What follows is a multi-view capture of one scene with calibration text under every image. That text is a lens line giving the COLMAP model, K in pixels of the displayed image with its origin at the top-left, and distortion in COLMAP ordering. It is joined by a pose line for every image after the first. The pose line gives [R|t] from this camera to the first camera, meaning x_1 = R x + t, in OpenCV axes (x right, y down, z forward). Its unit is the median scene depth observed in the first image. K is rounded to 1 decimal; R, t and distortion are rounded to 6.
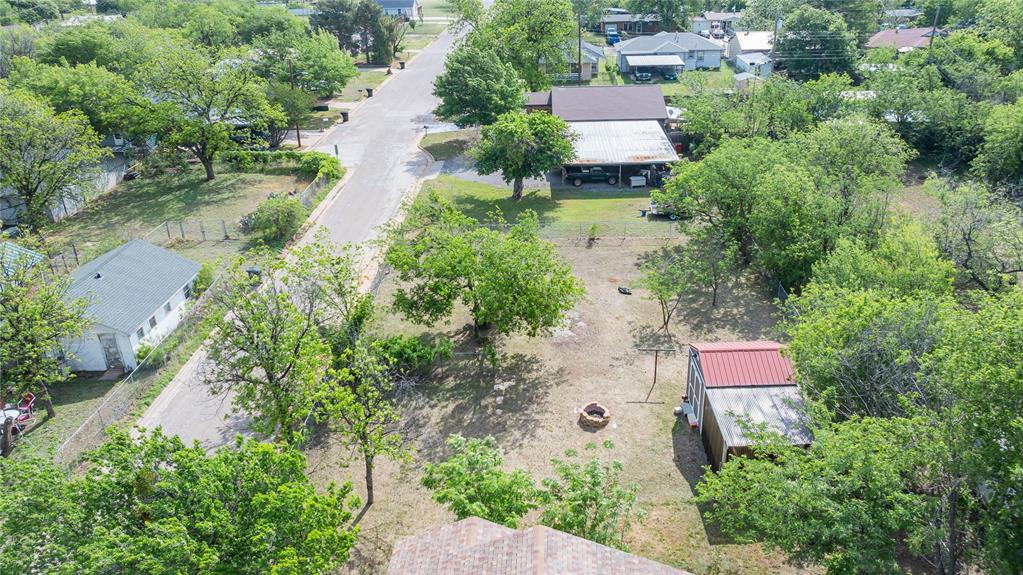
lens RADIAL K [[825.6, 0, 511.5], [0, 825.6, 287.5], [0, 0, 1]] dist [-0.053457, 0.090275]
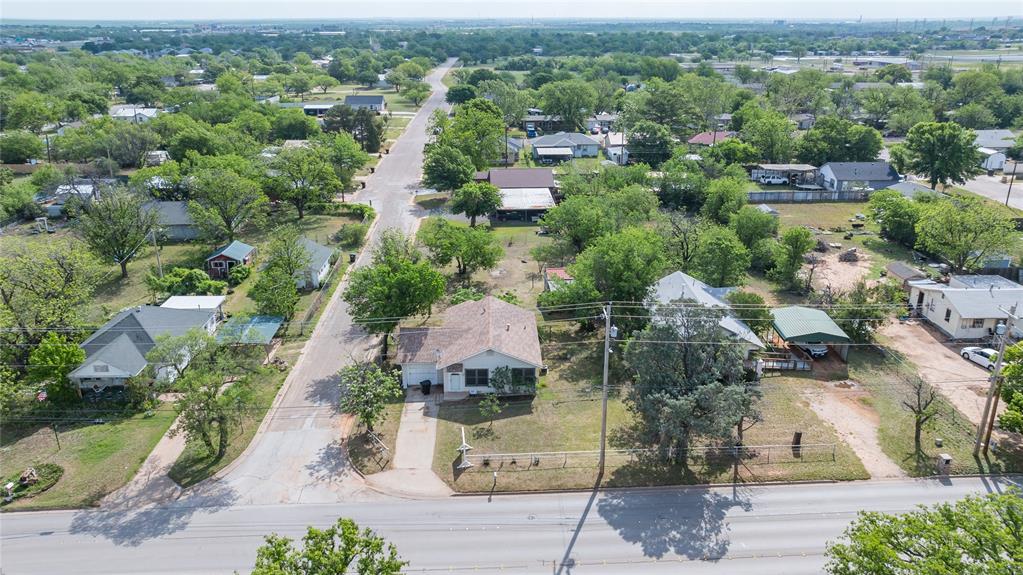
lens RADIAL K [[825.6, 0, 511.5], [0, 825.6, 287.5], [0, 0, 1]] dist [-0.053457, 0.090275]
pose [[0.996961, -0.002840, 0.077846, -0.046313], [0.009492, 0.996318, -0.085212, 0.171387], [-0.077318, 0.085692, 0.993317, -0.787269]]
